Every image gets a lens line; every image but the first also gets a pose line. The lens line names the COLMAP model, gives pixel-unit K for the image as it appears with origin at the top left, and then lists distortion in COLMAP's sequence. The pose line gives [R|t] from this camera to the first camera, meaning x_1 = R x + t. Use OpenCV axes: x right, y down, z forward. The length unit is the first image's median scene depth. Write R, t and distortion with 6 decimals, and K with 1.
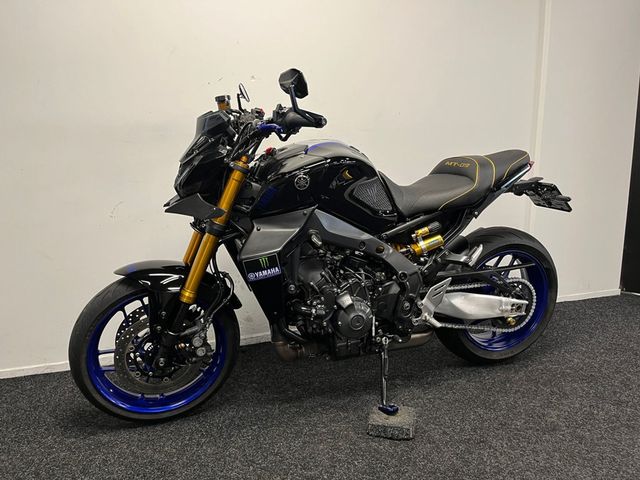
lens RADIAL K [[482.5, 0, 320.0], [0, 482.5, 240.0], [0, 0, 1]] dist [0.085253, -0.118302]
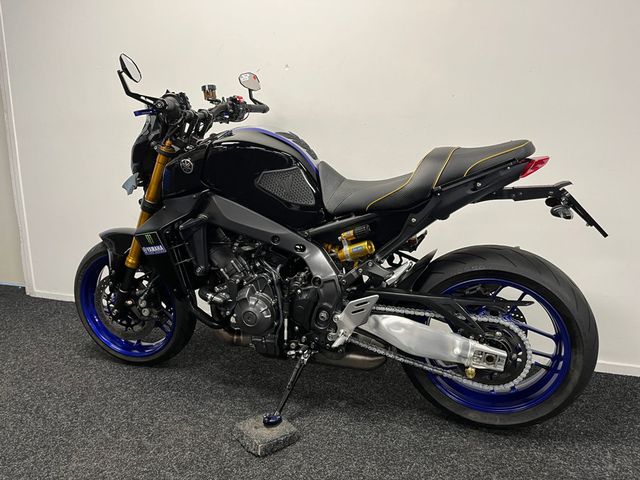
lens RADIAL K [[480.2, 0, 318.7], [0, 480.2, 241.1], [0, 0, 1]] dist [0.084163, -0.112922]
pose [[0.795725, 0.133653, -0.590727, 0.697395], [-0.126381, 0.990518, 0.053869, -0.046608], [0.592325, 0.031792, 0.805071, 0.303574]]
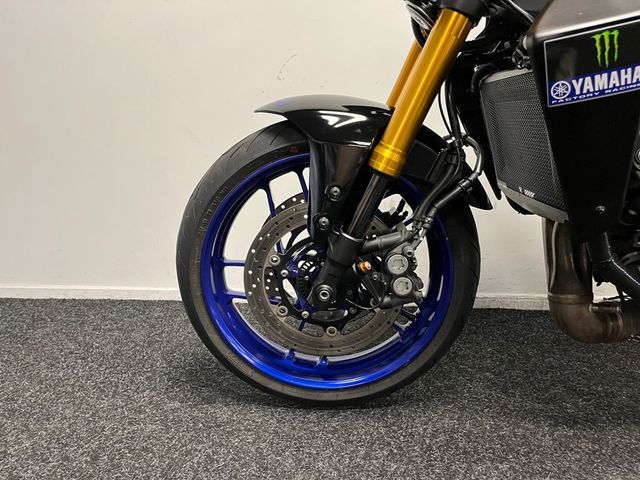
lens RADIAL K [[480.2, 0, 318.7], [0, 480.2, 241.1], [0, 0, 1]] dist [0.084163, -0.112922]
pose [[0.922160, 0.093984, -0.375217, -0.138351], [-0.081262, 0.995457, 0.049626, 0.160164], [0.378176, -0.015272, 0.925608, 0.499335]]
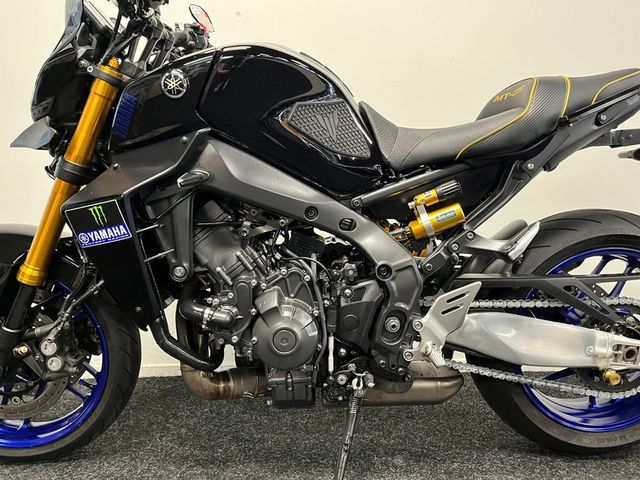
lens RADIAL K [[482.5, 0, 320.0], [0, 482.5, 240.0], [0, 0, 1]] dist [0.085253, -0.118302]
pose [[0.955177, 0.031961, -0.294305, 0.272531], [-0.061307, 0.993959, -0.091032, 0.097435], [0.289618, 0.104995, 0.951366, 0.437792]]
